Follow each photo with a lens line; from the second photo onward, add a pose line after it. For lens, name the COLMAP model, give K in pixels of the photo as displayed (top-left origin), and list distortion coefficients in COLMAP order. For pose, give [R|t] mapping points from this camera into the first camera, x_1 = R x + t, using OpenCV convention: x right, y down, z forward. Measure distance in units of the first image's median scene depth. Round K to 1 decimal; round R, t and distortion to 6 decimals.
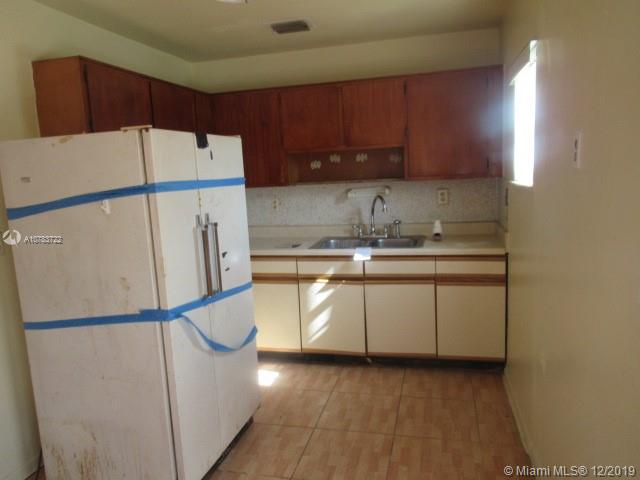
lens RADIAL K [[478.1, 0, 320.0], [0, 478.1, 240.0], [0, 0, 1]] dist [-0.006965, 0.003018]
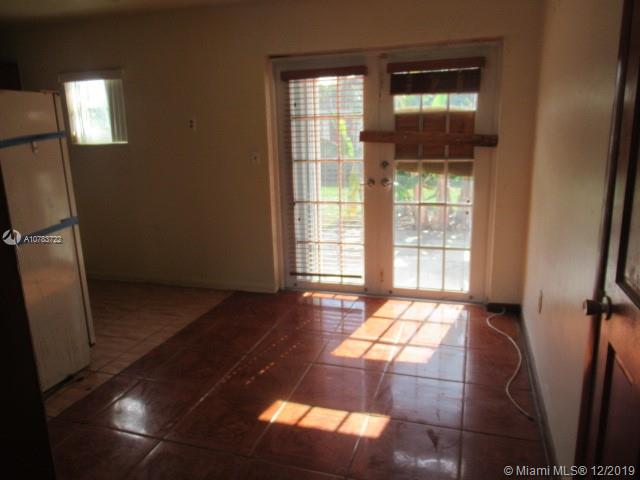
lens RADIAL K [[478.1, 0, 320.0], [0, 478.1, 240.0], [0, 0, 1]] dist [-0.006965, 0.003018]
pose [[0.069797, -0.177387, 0.981663, -1.832181], [0.169578, 0.971850, 0.163557, 0.107561], [-0.983042, 0.155053, 0.097913, 0.108194]]
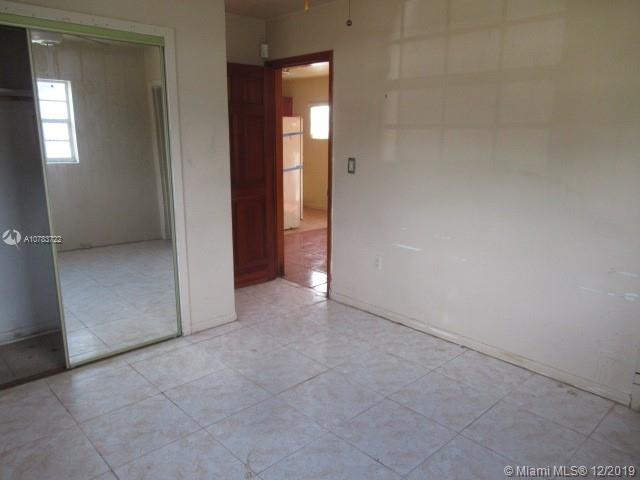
lens RADIAL K [[478.1, 0, 320.0], [0, 478.1, 240.0], [0, 0, 1]] dist [-0.006965, 0.003018]
pose [[0.530473, -0.130794, 0.837551, -3.635617], [0.089723, 0.991138, 0.097952, 0.385891], [-0.842940, 0.023187, 0.537507, -1.187782]]
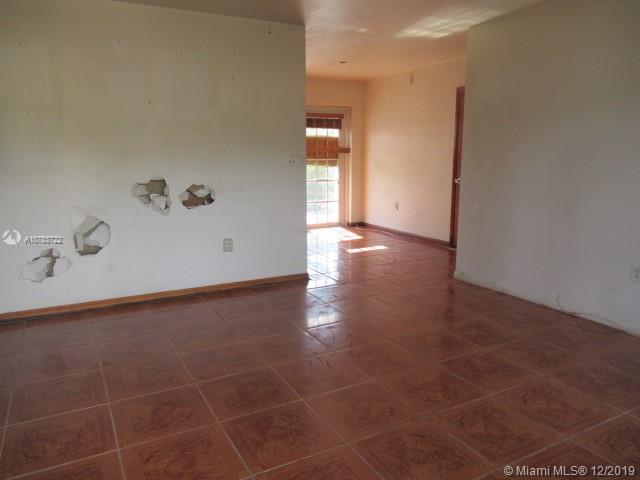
lens RADIAL K [[478.1, 0, 320.0], [0, 478.1, 240.0], [0, 0, 1]] dist [-0.006965, 0.003018]
pose [[-0.675666, -0.088220, 0.731910, -2.958948], [0.144693, 0.957634, 0.249002, -0.192224], [-0.722869, 0.274144, -0.634276, 2.770723]]
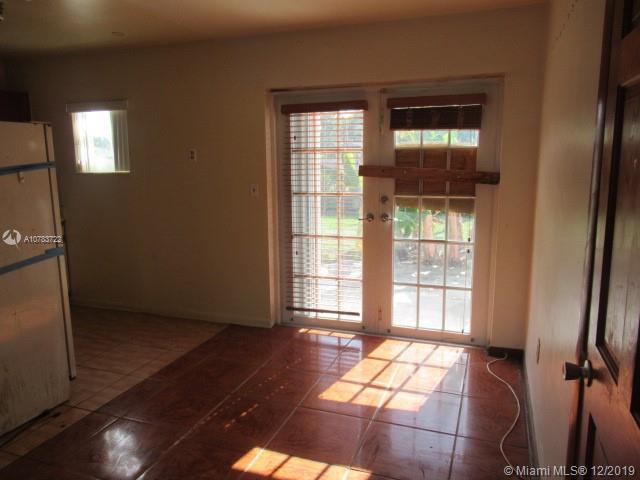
lens RADIAL K [[478.1, 0, 320.0], [0, 478.1, 240.0], [0, 0, 1]] dist [-0.006965, 0.003018]
pose [[0.111156, -0.116506, 0.986950, -1.768155], [0.149193, 0.983806, 0.099332, 0.102215], [-0.982540, 0.136205, 0.126738, 0.015871]]
